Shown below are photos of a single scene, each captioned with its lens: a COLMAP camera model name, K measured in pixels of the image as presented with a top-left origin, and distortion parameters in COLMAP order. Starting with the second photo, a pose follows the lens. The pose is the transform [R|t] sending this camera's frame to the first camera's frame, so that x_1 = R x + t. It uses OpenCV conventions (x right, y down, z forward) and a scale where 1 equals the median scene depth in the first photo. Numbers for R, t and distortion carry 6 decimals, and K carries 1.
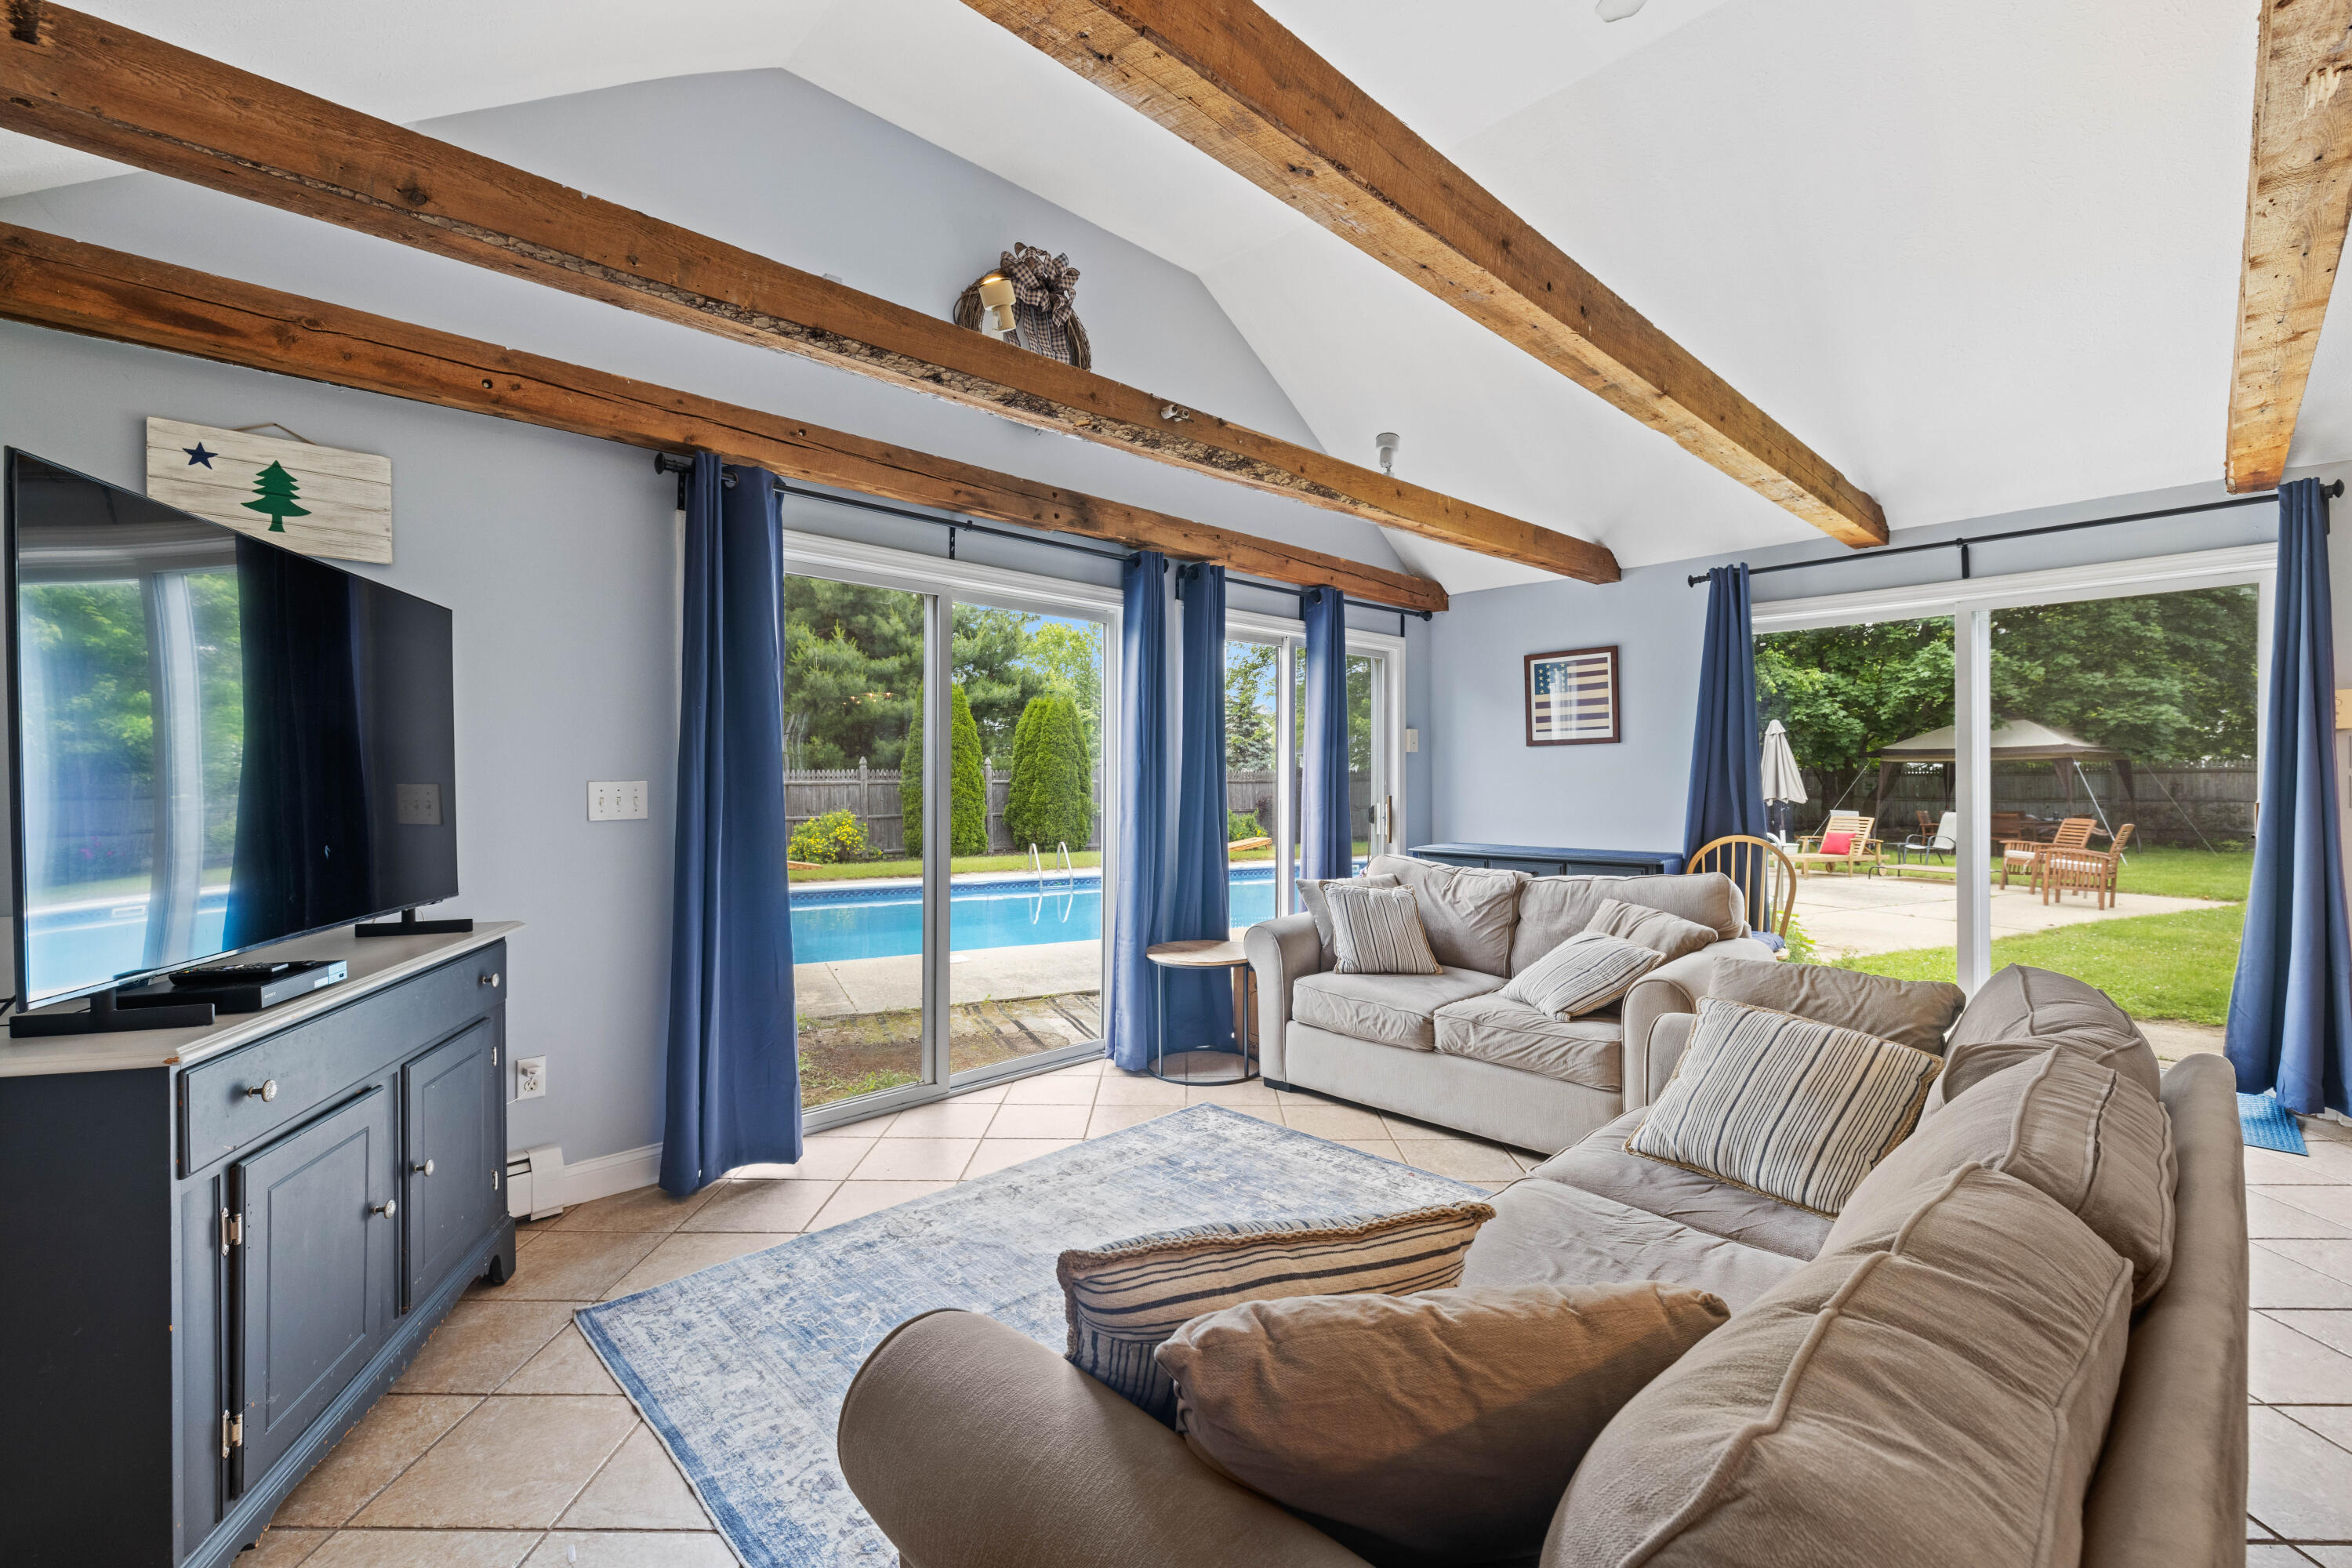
lens RADIAL K [[988.6, 0, 1173.2], [0, 988.6, 779.4], [0, 0, 1]] dist [-0.002349, -0.000077]
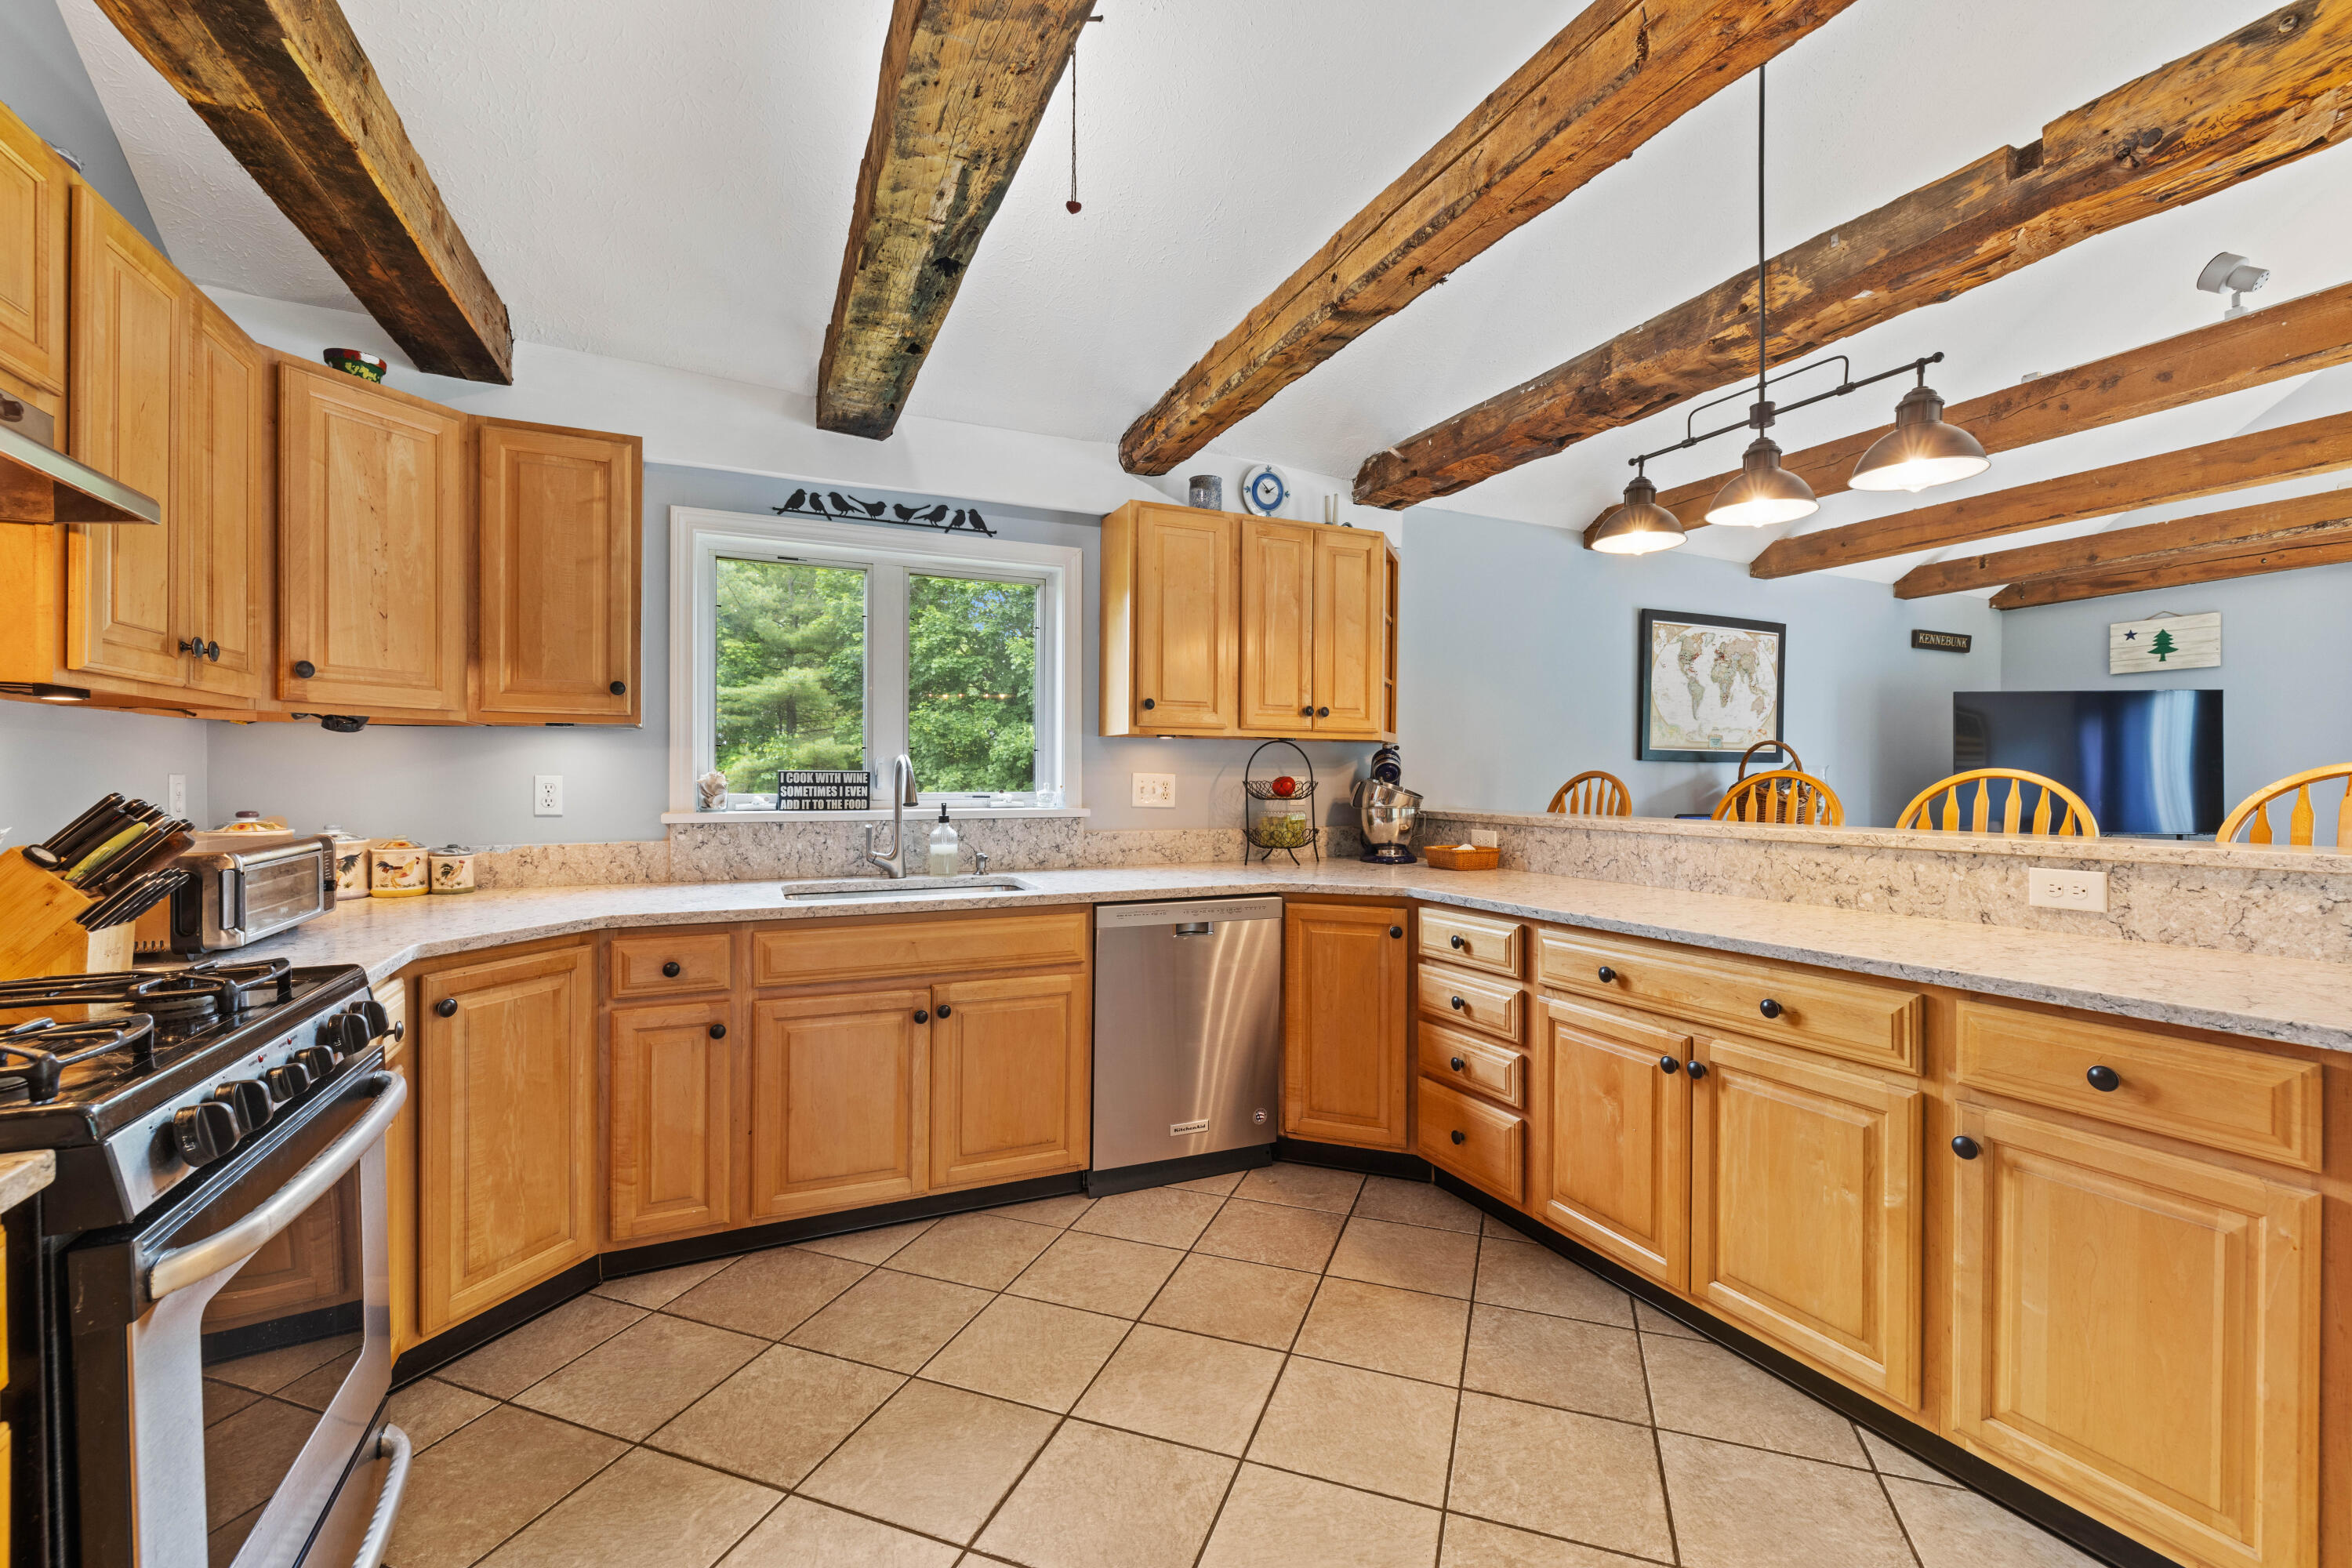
lens RADIAL K [[988.6, 0, 1173.2], [0, 988.6, 779.4], [0, 0, 1]] dist [-0.002349, -0.000077]
pose [[-0.339284, 0.004118, -0.940675, 1.262098], [-0.002103, 0.999985, 0.005136, 0.002350], [0.940682, 0.003720, -0.339270, -0.213150]]
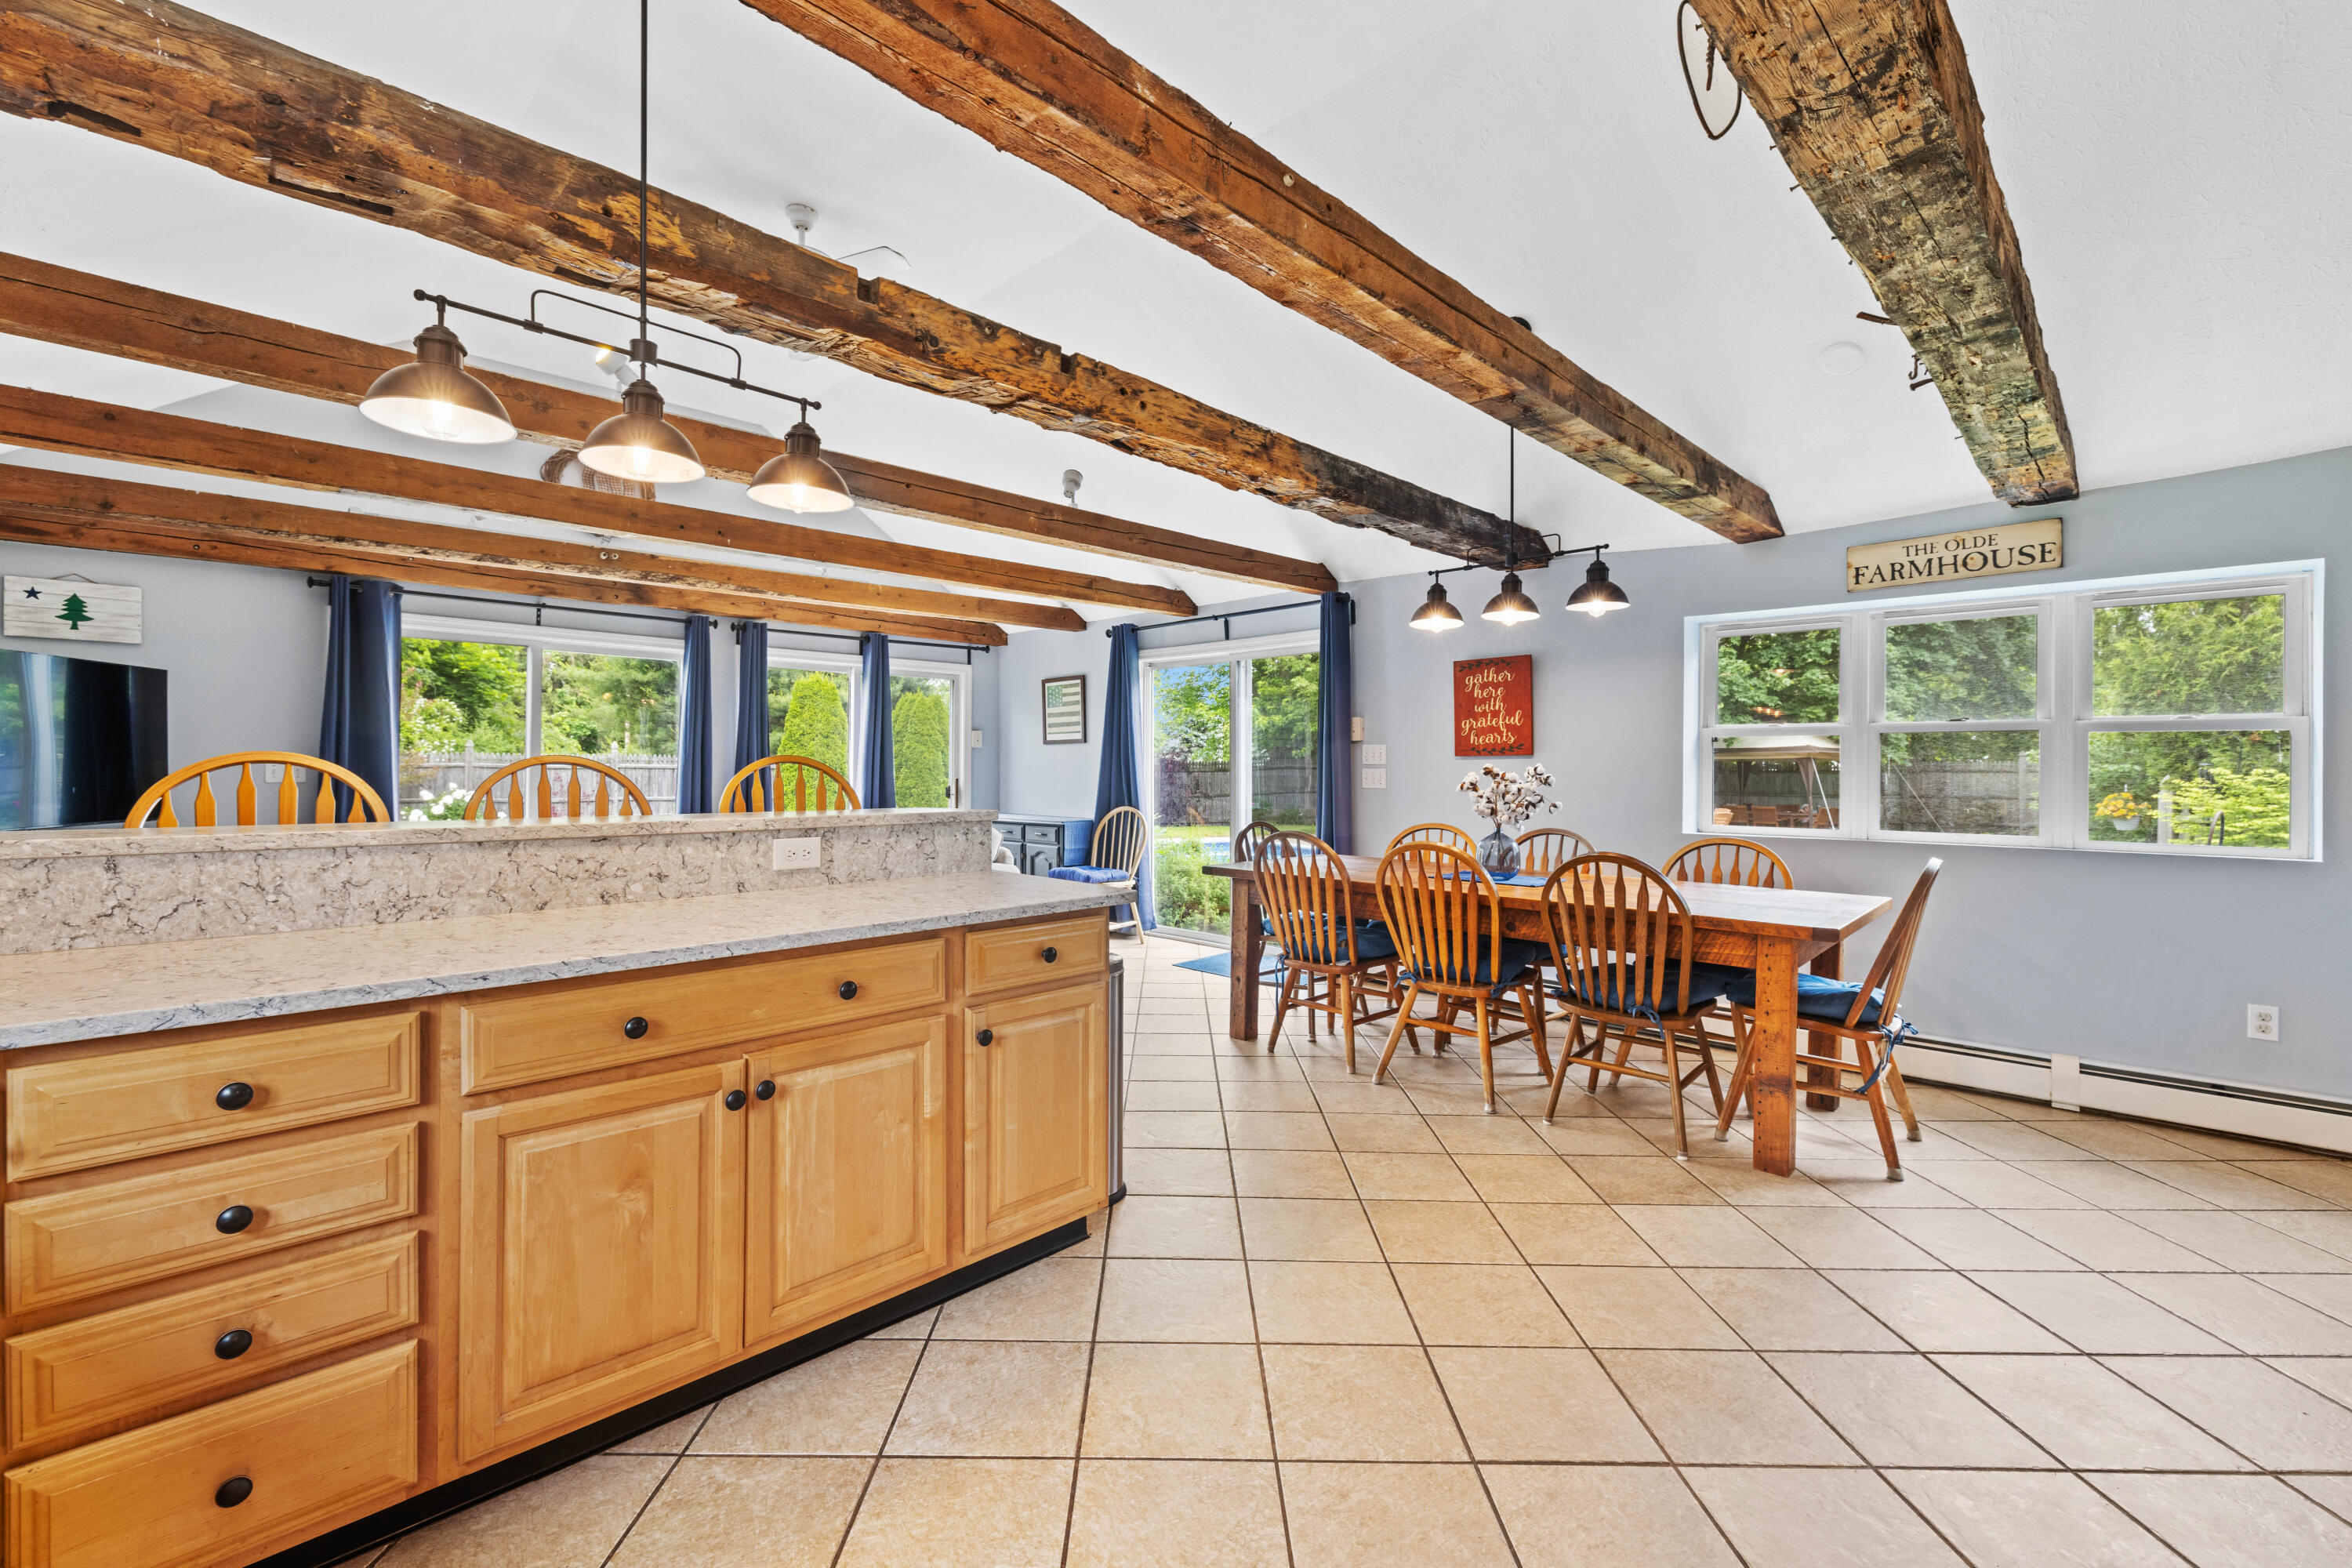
lens RADIAL K [[983.9, 0, 1175.4], [0, 983.9, 764.3], [0, 0, 1]] dist [-0.008421, 0.000179]
pose [[0.999741, 0.010000, 0.020451, 0.819496], [-0.009854, 0.999925, -0.007223, 0.004661], [-0.020522, 0.007020, 0.999765, -0.643448]]
